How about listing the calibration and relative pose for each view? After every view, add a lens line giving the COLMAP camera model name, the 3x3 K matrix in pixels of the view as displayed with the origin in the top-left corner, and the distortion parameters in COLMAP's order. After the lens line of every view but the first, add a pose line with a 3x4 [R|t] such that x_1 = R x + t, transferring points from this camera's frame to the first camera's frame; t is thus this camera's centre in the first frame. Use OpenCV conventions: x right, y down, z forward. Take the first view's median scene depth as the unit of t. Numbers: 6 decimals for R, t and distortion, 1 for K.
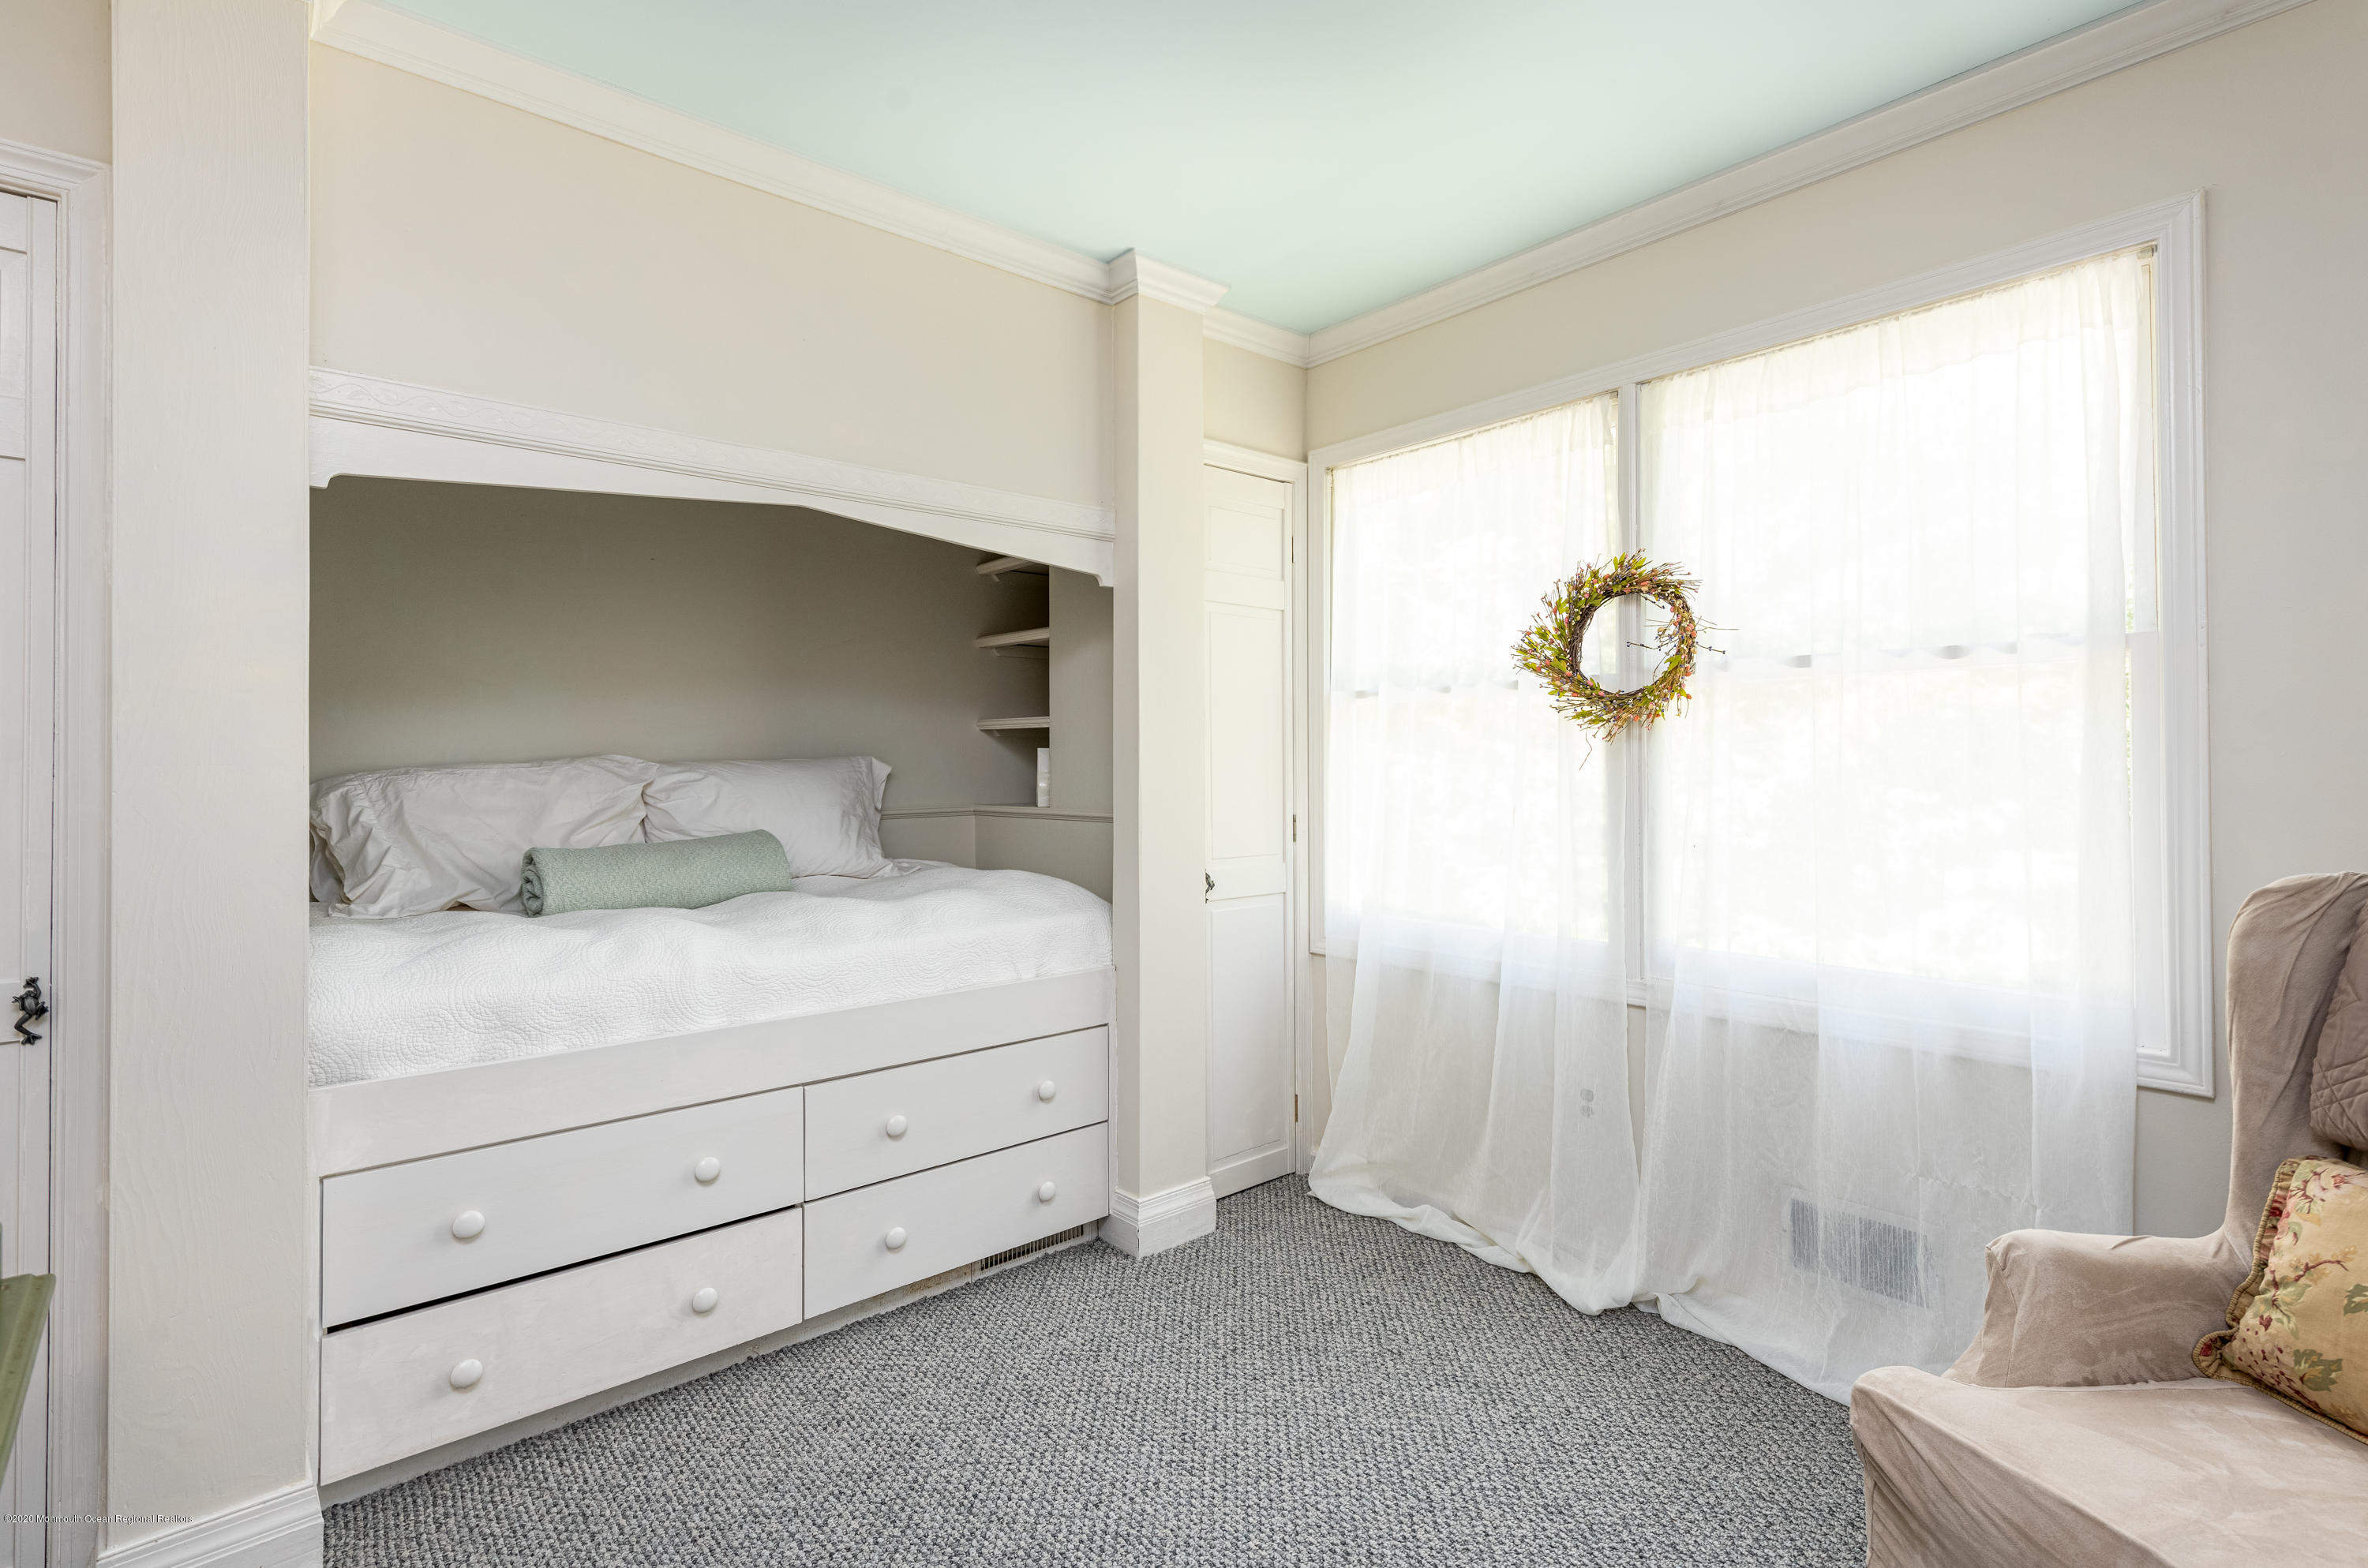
lens RADIAL K [[1135.7, 0, 1184.6], [0, 1135.7, 744.1], [0, 0, 1]] dist [0.027587, -0.008913]
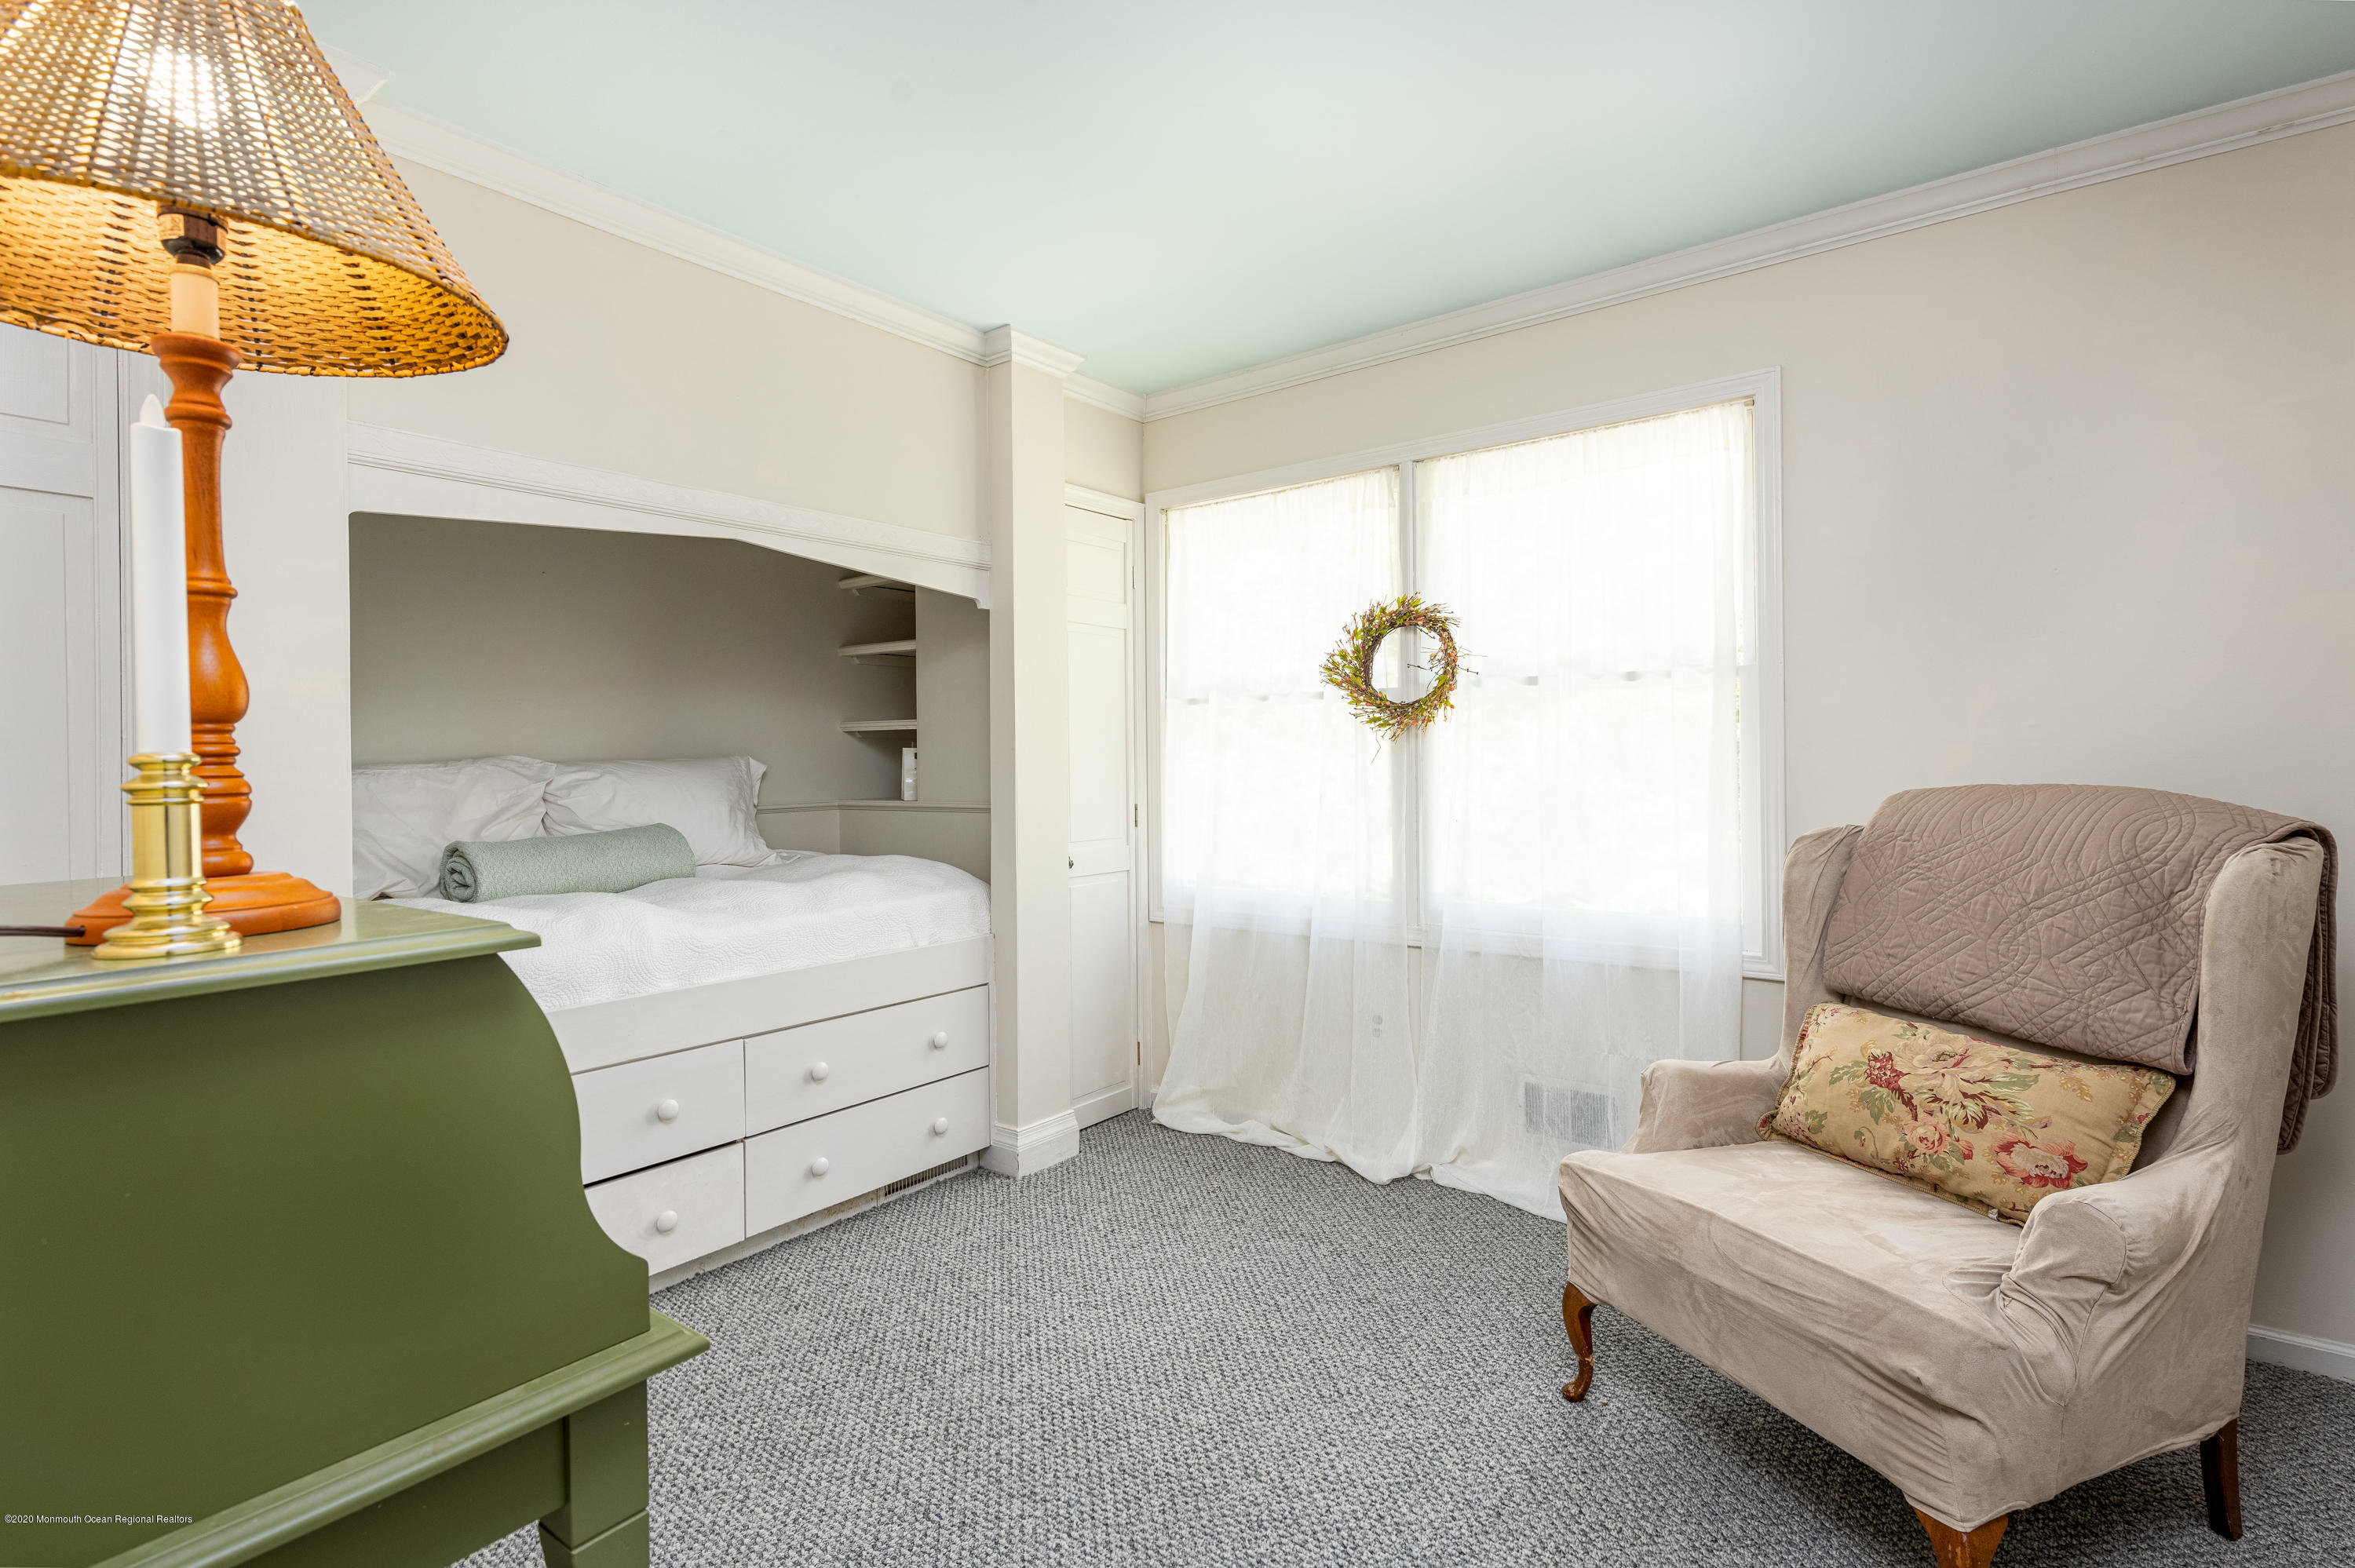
lens RADIAL K [[1129.5, 0, 1178.0], [0, 1129.5, 744.3], [0, 0, 1]] dist [0.027587, -0.008913]
pose [[0.982325, -0.002930, 0.187161, -0.099144], [0.002660, 0.999995, 0.001694, -0.001637], [-0.187165, -0.001166, 0.982328, -0.192722]]
